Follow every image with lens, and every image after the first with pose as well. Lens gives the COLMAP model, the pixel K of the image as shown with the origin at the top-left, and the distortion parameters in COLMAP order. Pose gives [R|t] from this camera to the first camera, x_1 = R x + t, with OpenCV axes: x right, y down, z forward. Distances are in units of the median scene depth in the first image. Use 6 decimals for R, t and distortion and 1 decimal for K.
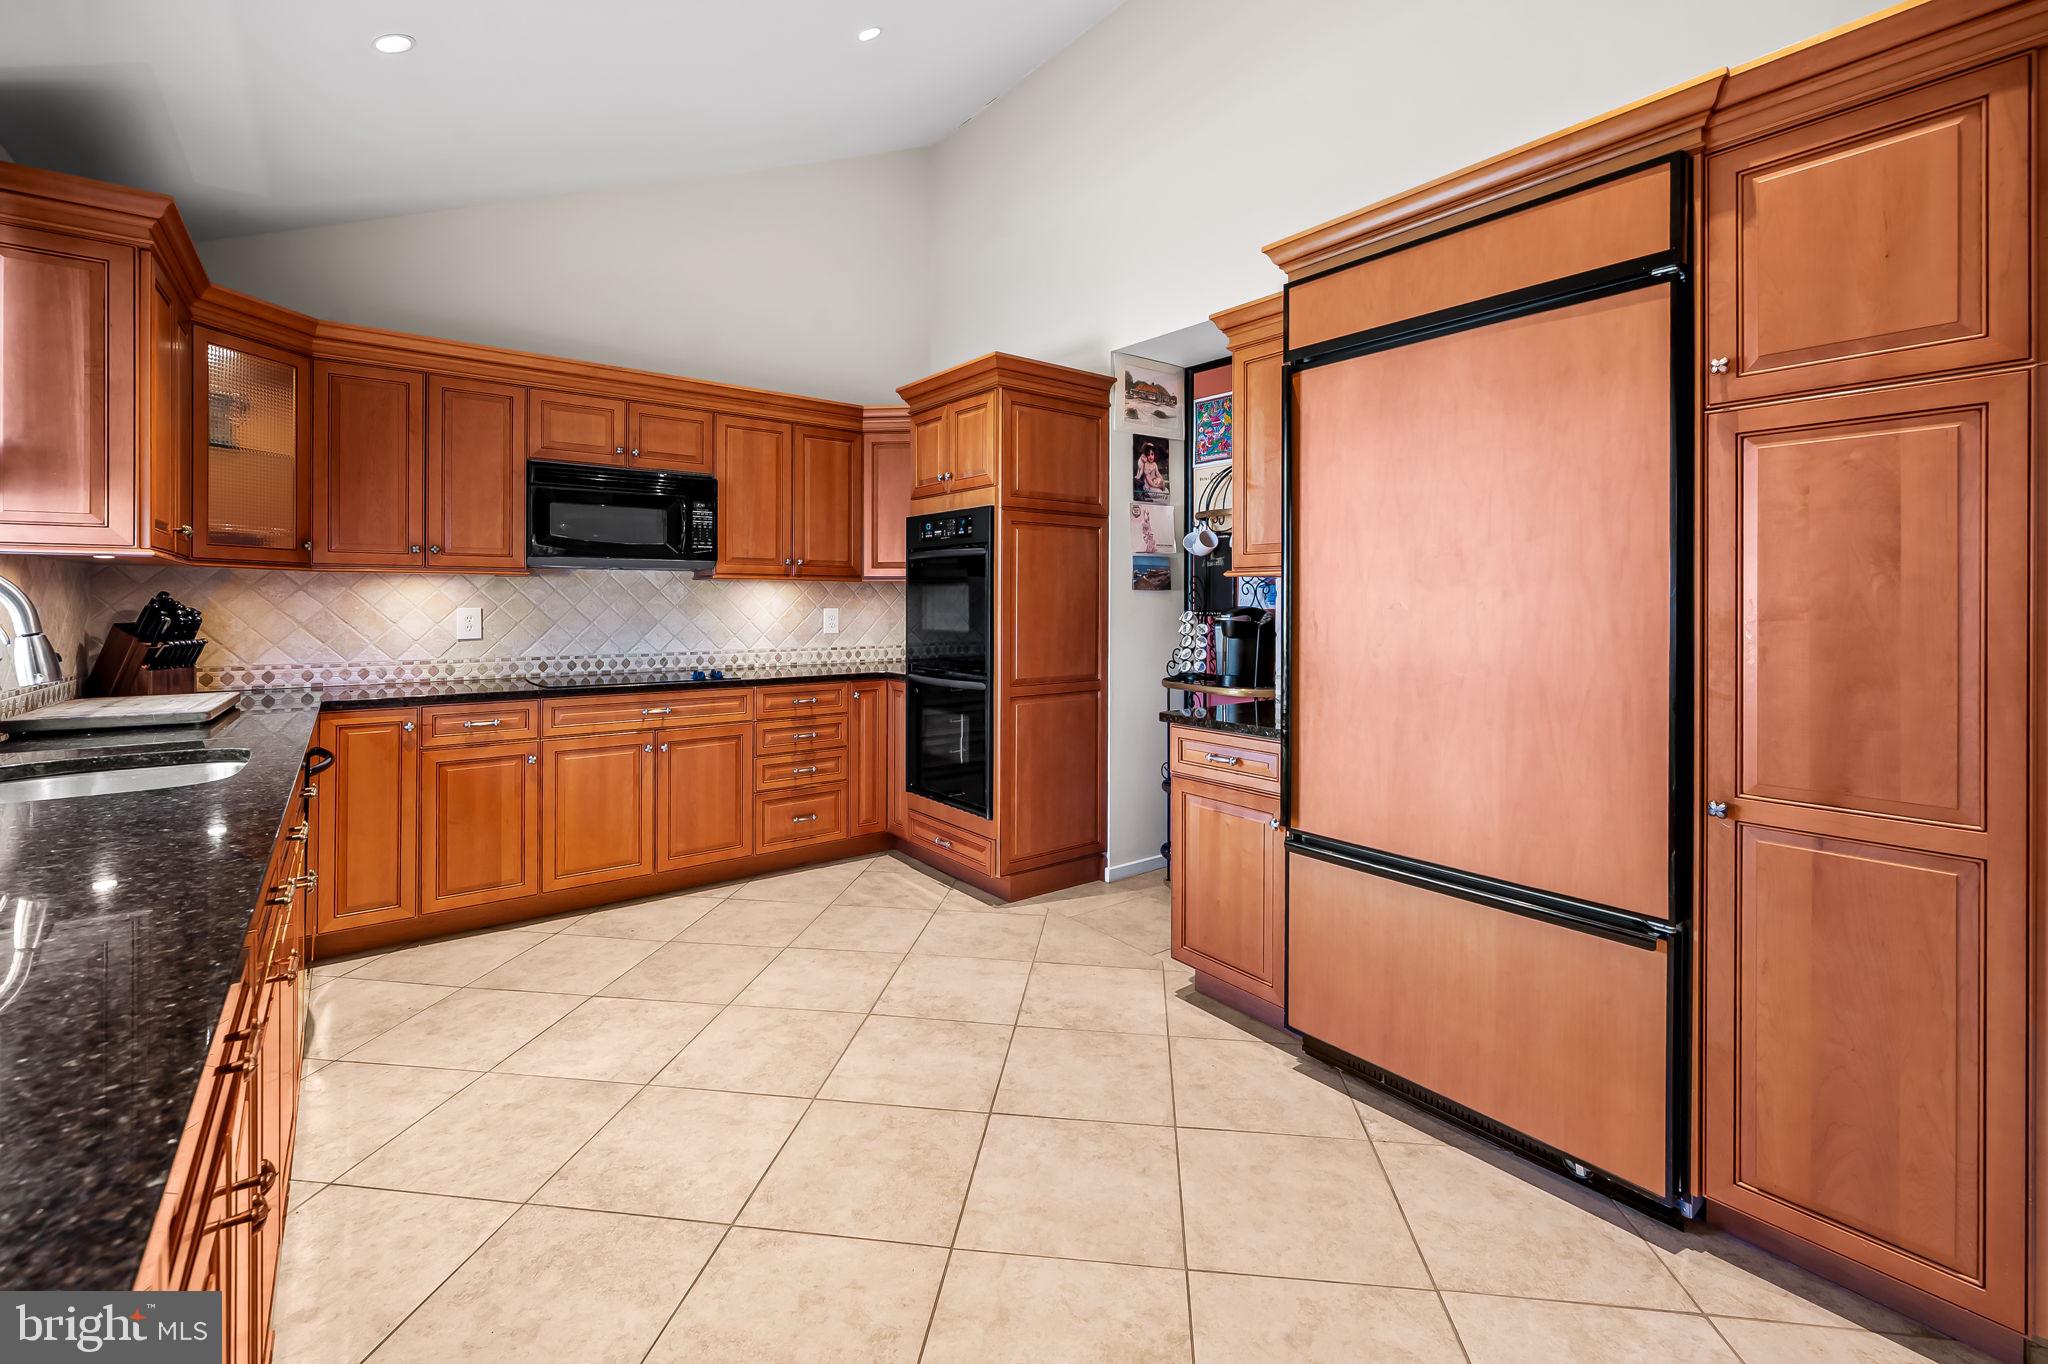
lens RADIAL K [[868.3, 0, 1033.3], [0, 868.3, 594.9], [0, 0, 1]] dist [-0.000013, 0.000140]
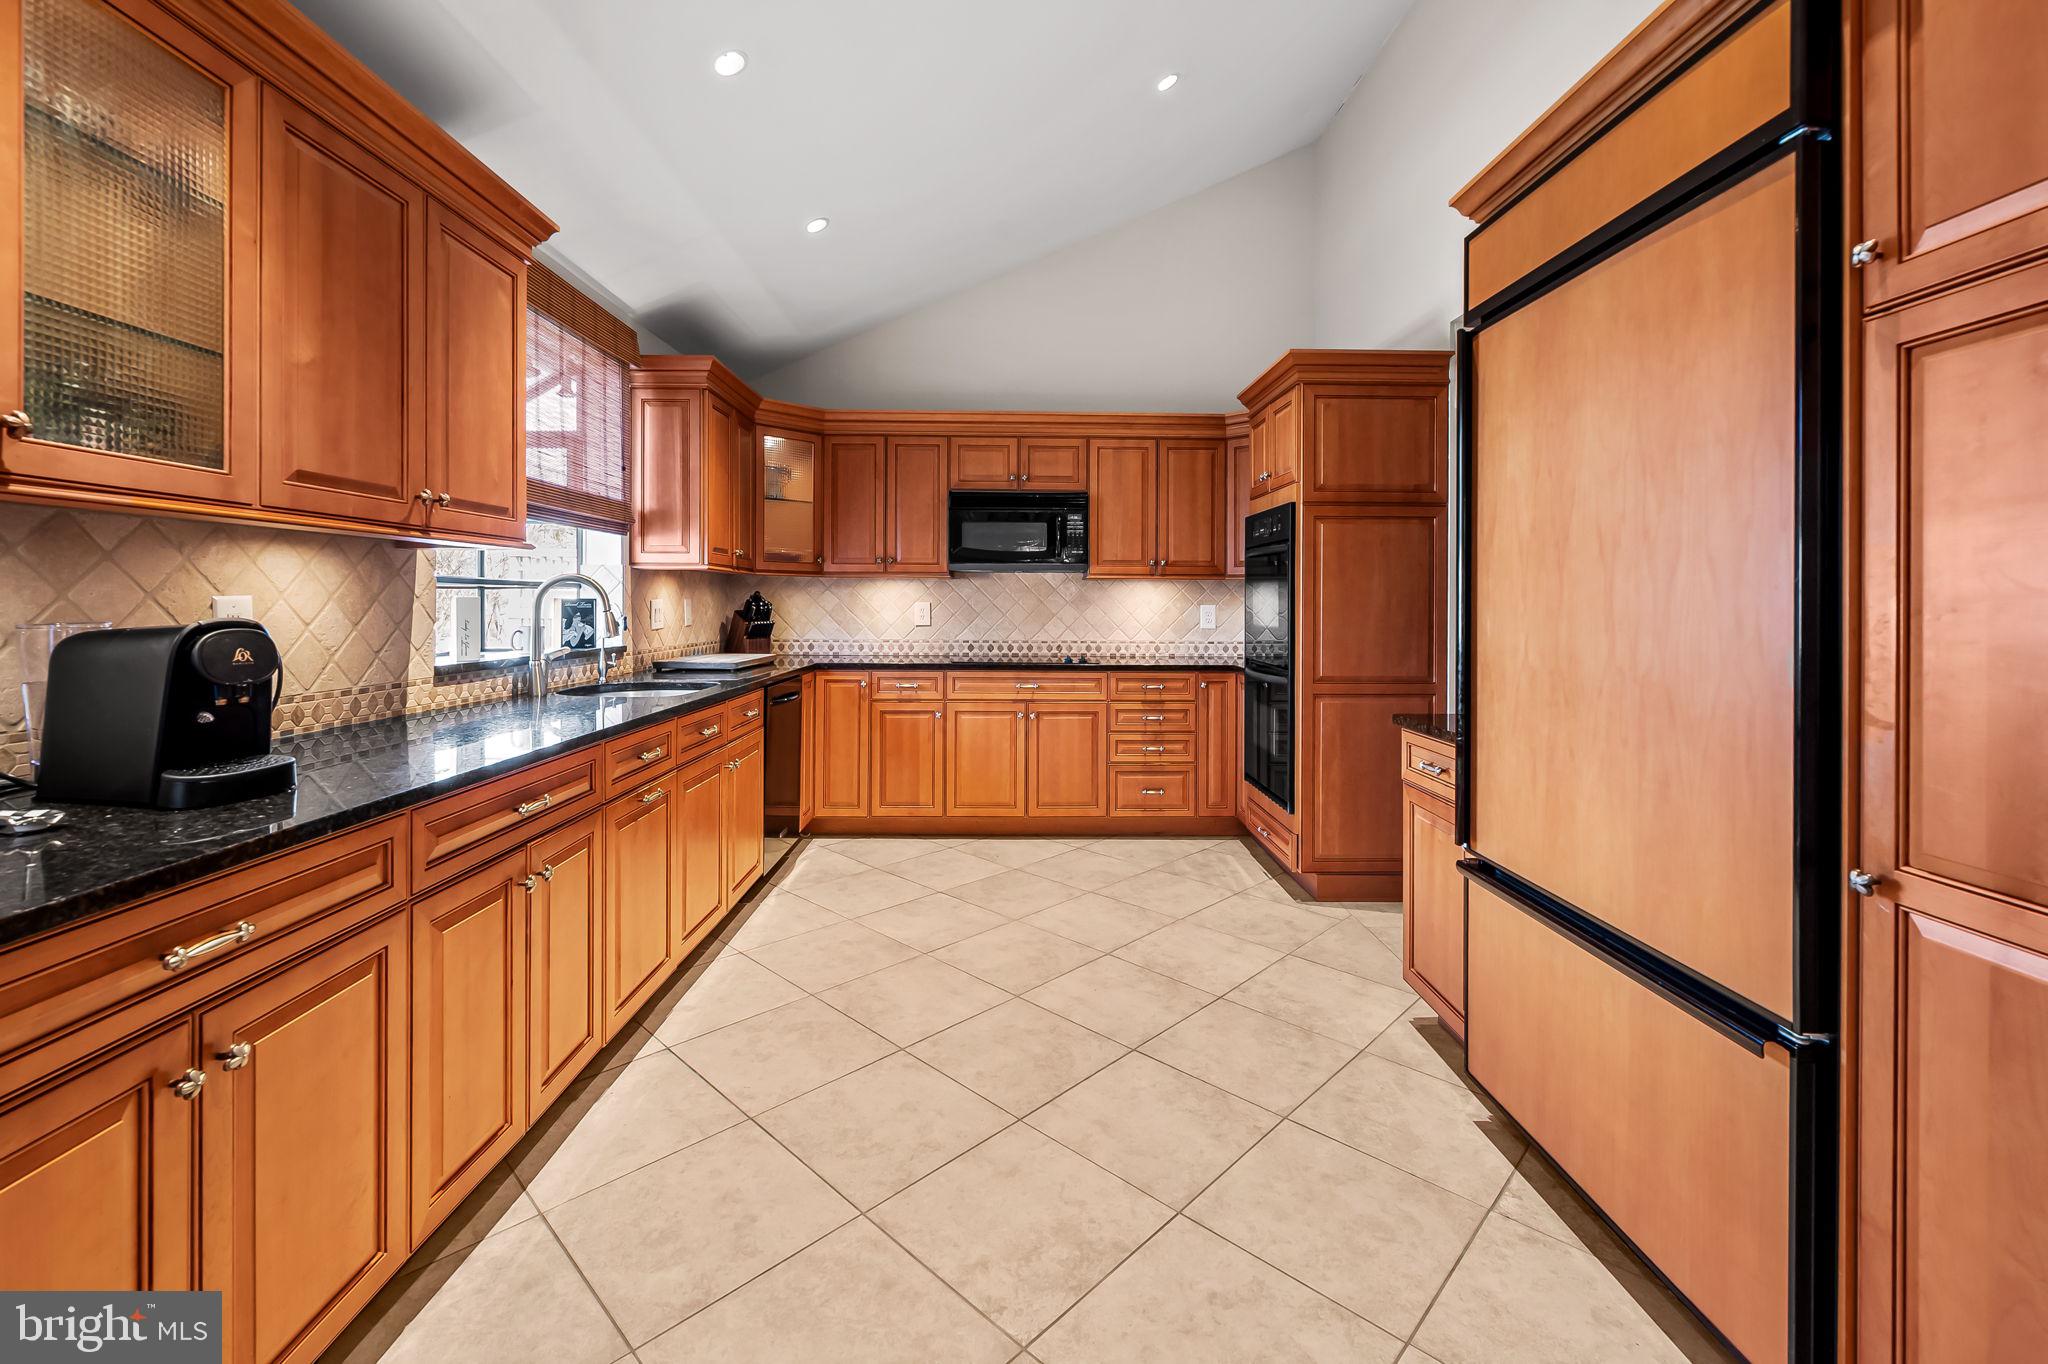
lens RADIAL K [[868.3, 0, 1033.3], [0, 868.3, 594.9], [0, 0, 1]] dist [-0.000013, 0.000140]
pose [[0.799404, -0.002695, -0.600788, 0.317025], [0.001654, 0.999996, -0.002285, 0.006652], [0.600792, 0.000833, 0.799405, 0.014536]]
